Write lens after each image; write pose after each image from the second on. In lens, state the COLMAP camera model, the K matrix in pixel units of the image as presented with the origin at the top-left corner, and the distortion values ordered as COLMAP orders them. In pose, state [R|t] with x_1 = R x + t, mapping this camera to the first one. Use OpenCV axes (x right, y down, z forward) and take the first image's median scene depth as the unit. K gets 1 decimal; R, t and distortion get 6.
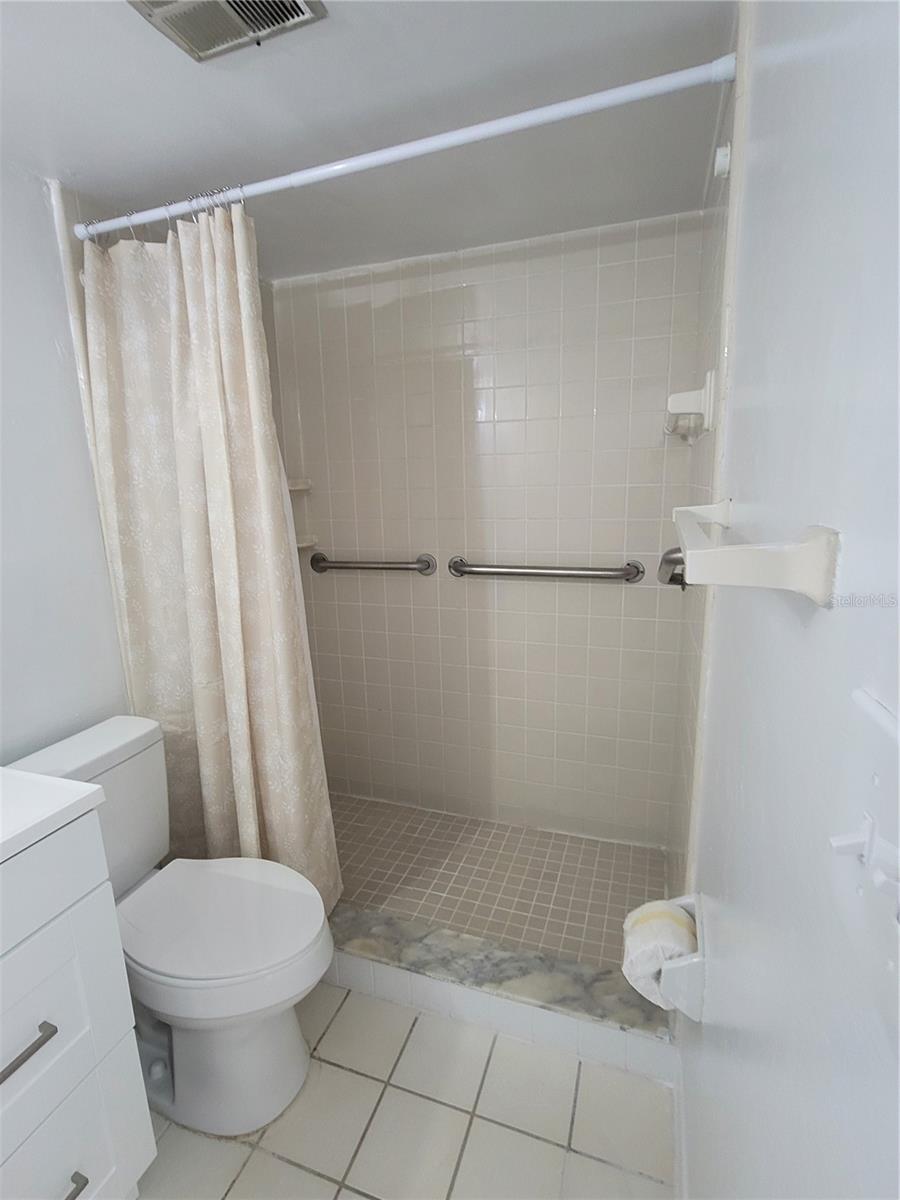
lens RADIAL K [[576.8, 0, 445.0], [0, 576.8, 603.9], [0, 0, 1]] dist [-0.003150, 0.000414]
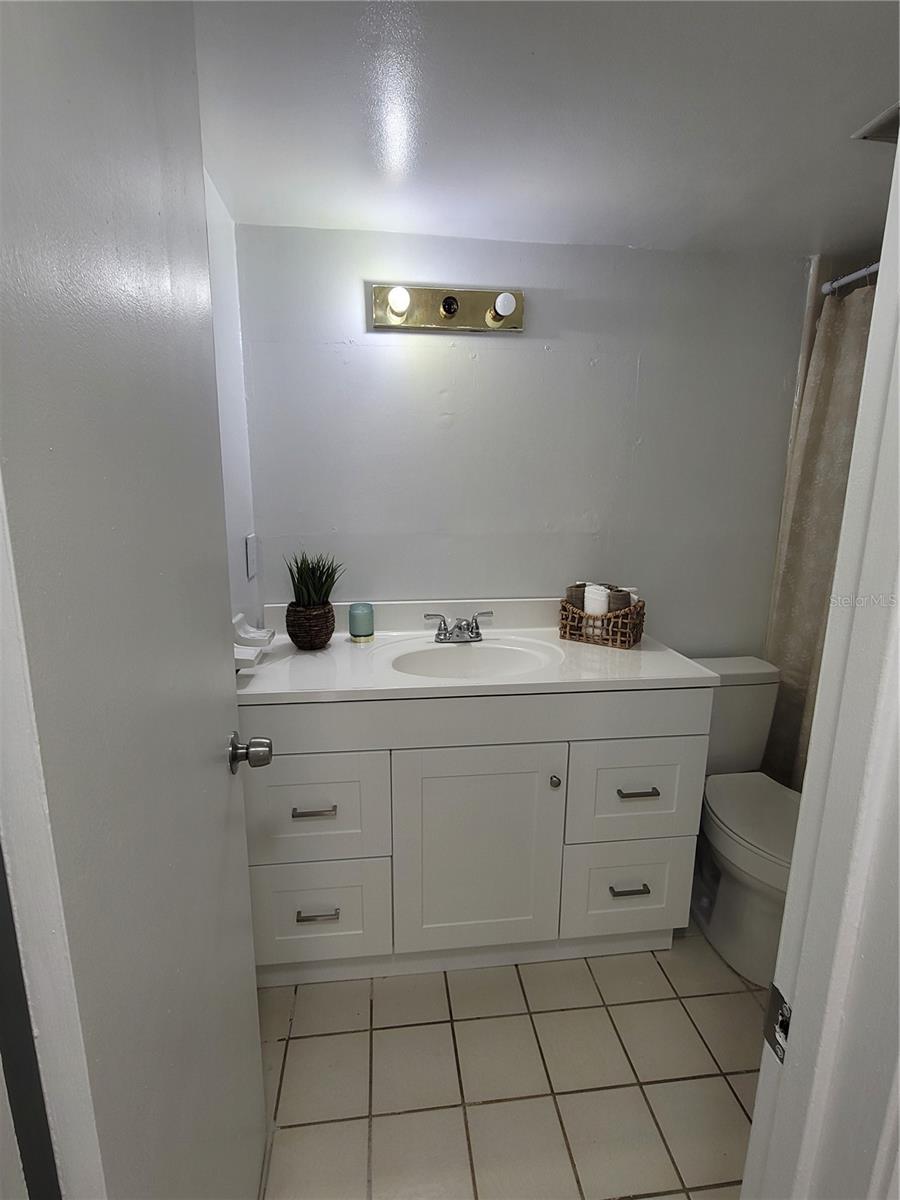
lens RADIAL K [[576.8, 0, 445.0], [0, 576.8, 603.9], [0, 0, 1]] dist [-0.003150, 0.000414]
pose [[0.446658, 0.217416, -0.867887, 0.255892], [-0.201625, 0.969533, 0.139113, 0.036105], [0.871690, 0.112851, 0.476886, -0.279858]]
